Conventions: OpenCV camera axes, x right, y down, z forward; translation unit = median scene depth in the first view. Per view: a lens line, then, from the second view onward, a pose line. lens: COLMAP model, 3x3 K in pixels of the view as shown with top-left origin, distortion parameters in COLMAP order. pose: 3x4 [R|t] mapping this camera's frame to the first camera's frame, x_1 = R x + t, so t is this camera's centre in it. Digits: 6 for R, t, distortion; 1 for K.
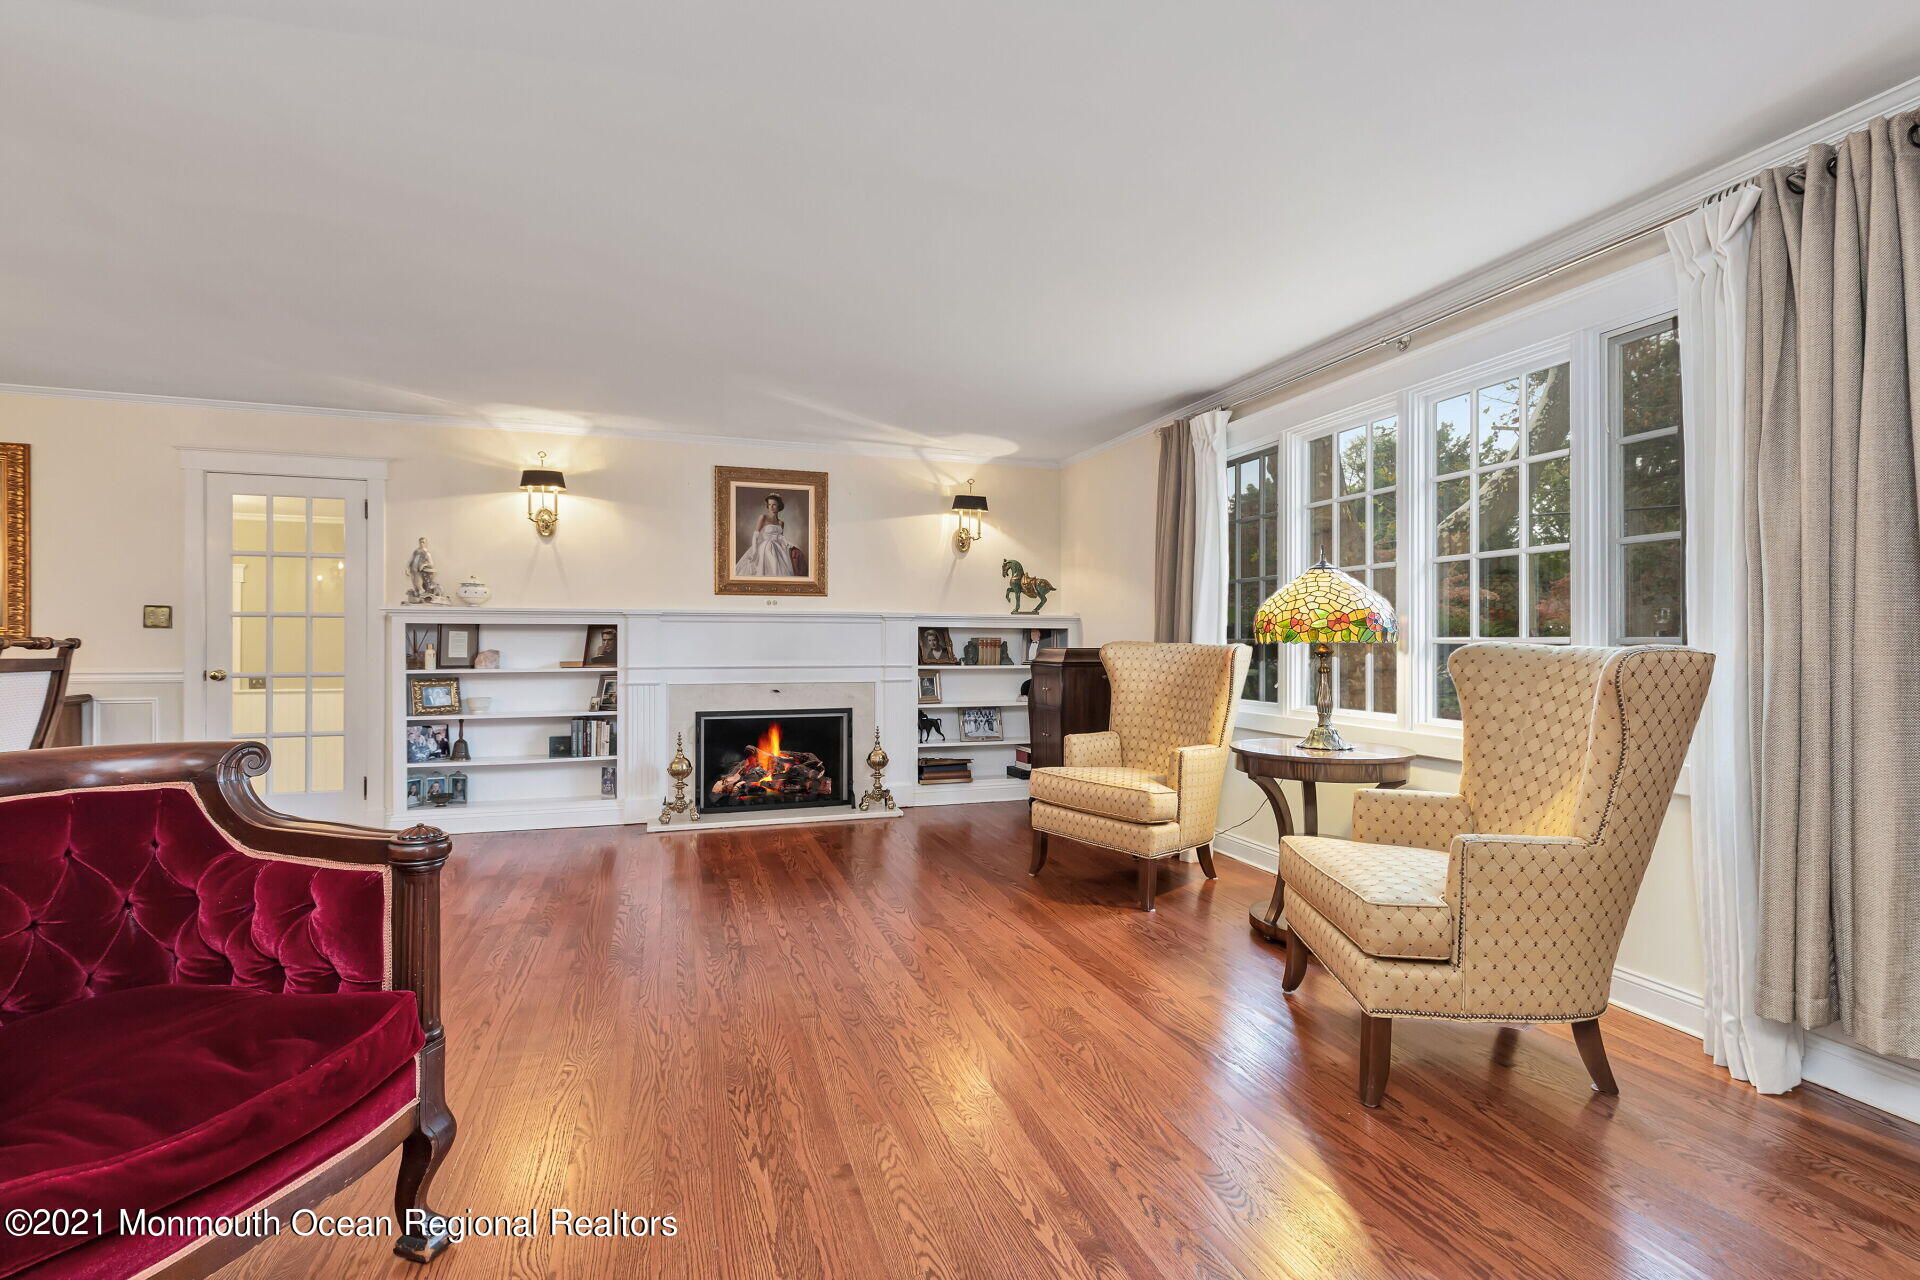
lens RADIAL K [[885.3, 0, 970.2], [0, 885.3, 618.5], [0, 0, 1]] dist [0.010624, -0.000887]
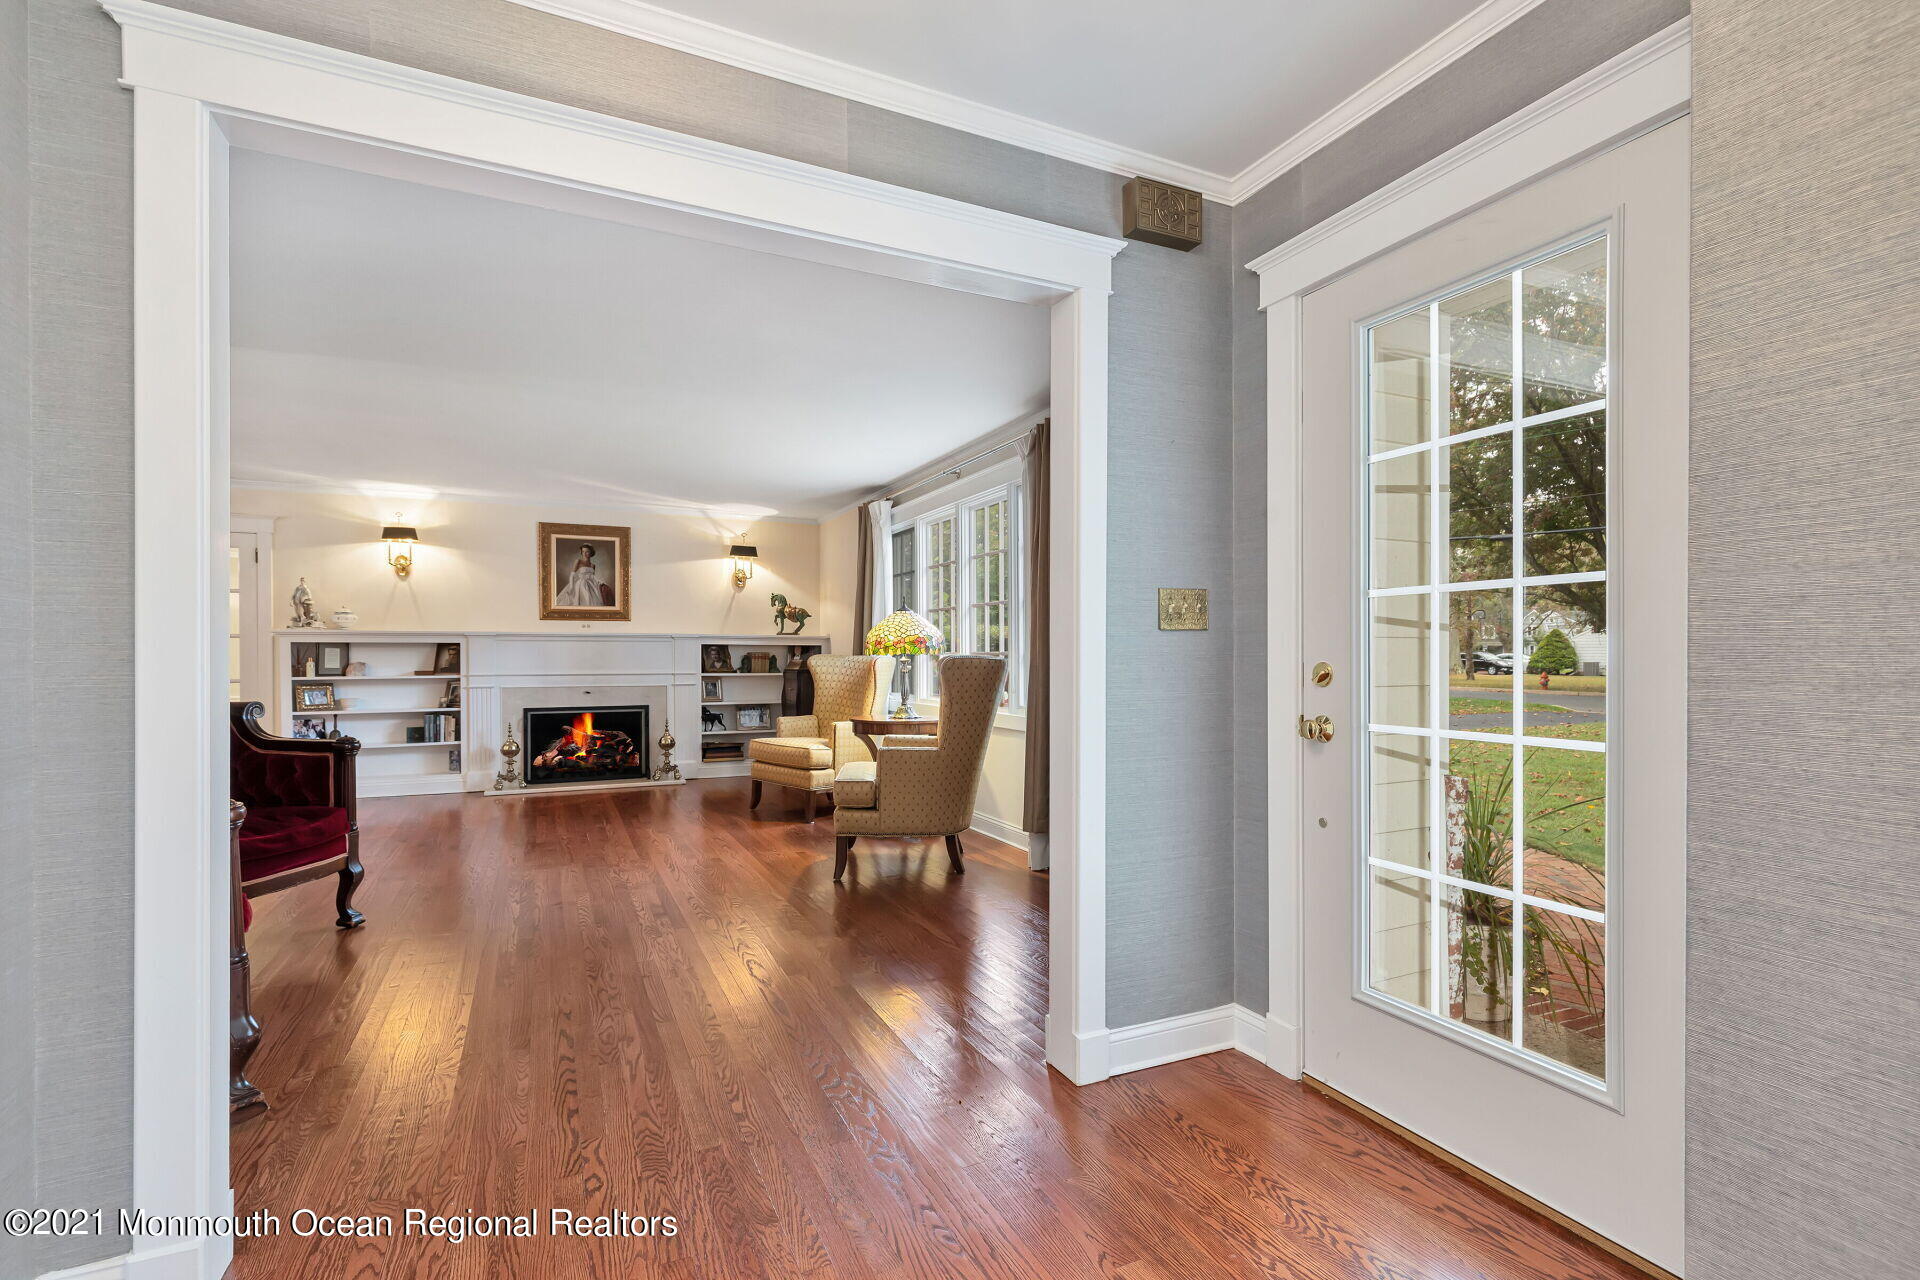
lens RADIAL K [[866.8, 0, 958.0], [0, 866.8, 647.7], [0, 0, 1]] dist [0.001244, -0.000168]
pose [[0.992244, -0.001119, 0.124301, 0.183998], [-0.000884, 0.999871, 0.016057, -0.007679], [-0.124303, -0.016043, 0.992115, -0.389733]]
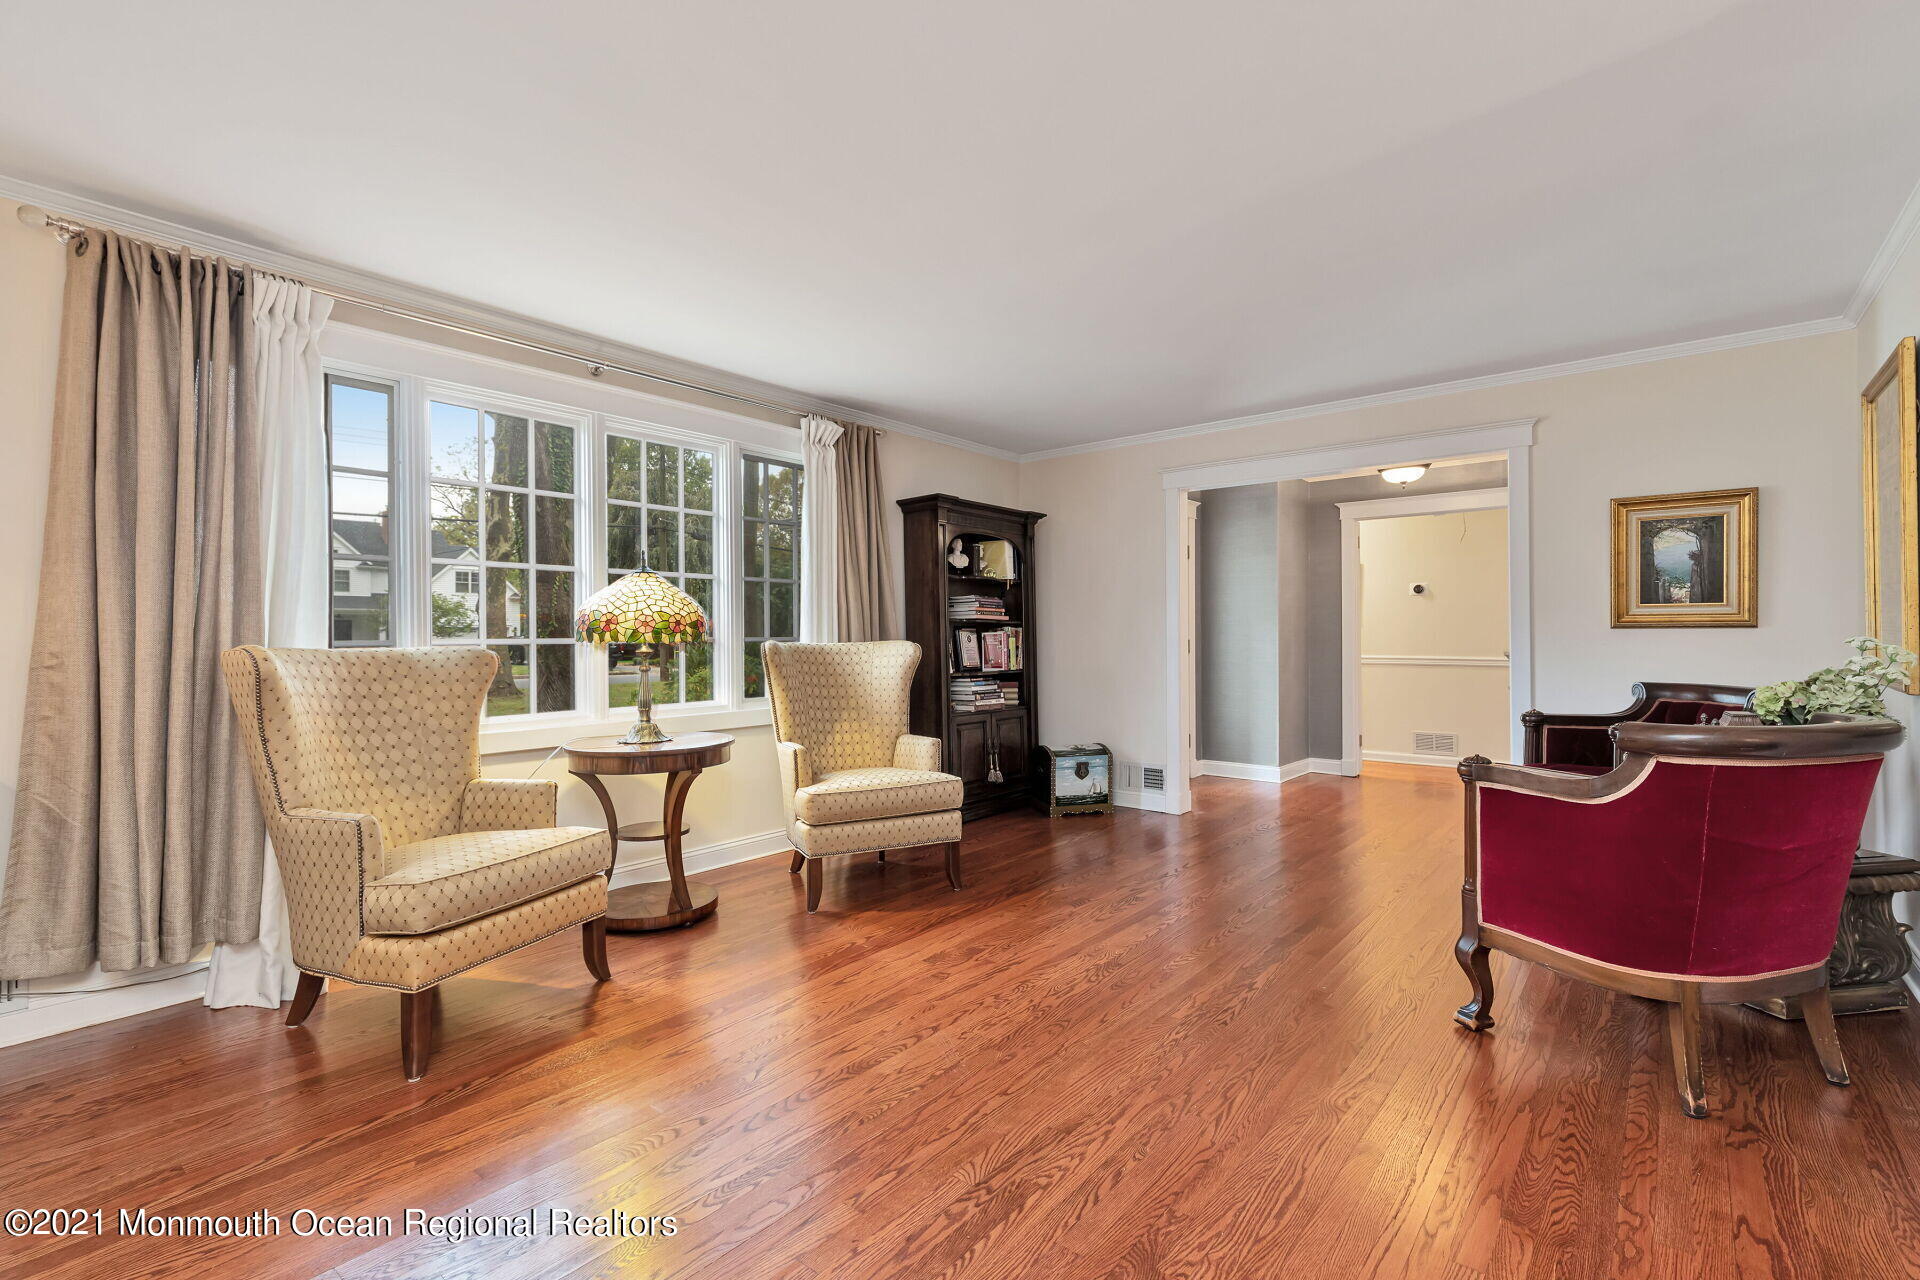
lens RADIAL K [[862.3, 0, 959.5], [0, 862.3, 635.9], [0, 0, 1]] dist [0.003087, 0.000256]
pose [[-0.527285, 0.001777, 0.849687, -0.504687], [-0.014710, 0.999829, -0.011219, 0.018674], [-0.849561, -0.018414, -0.527169, 0.914400]]
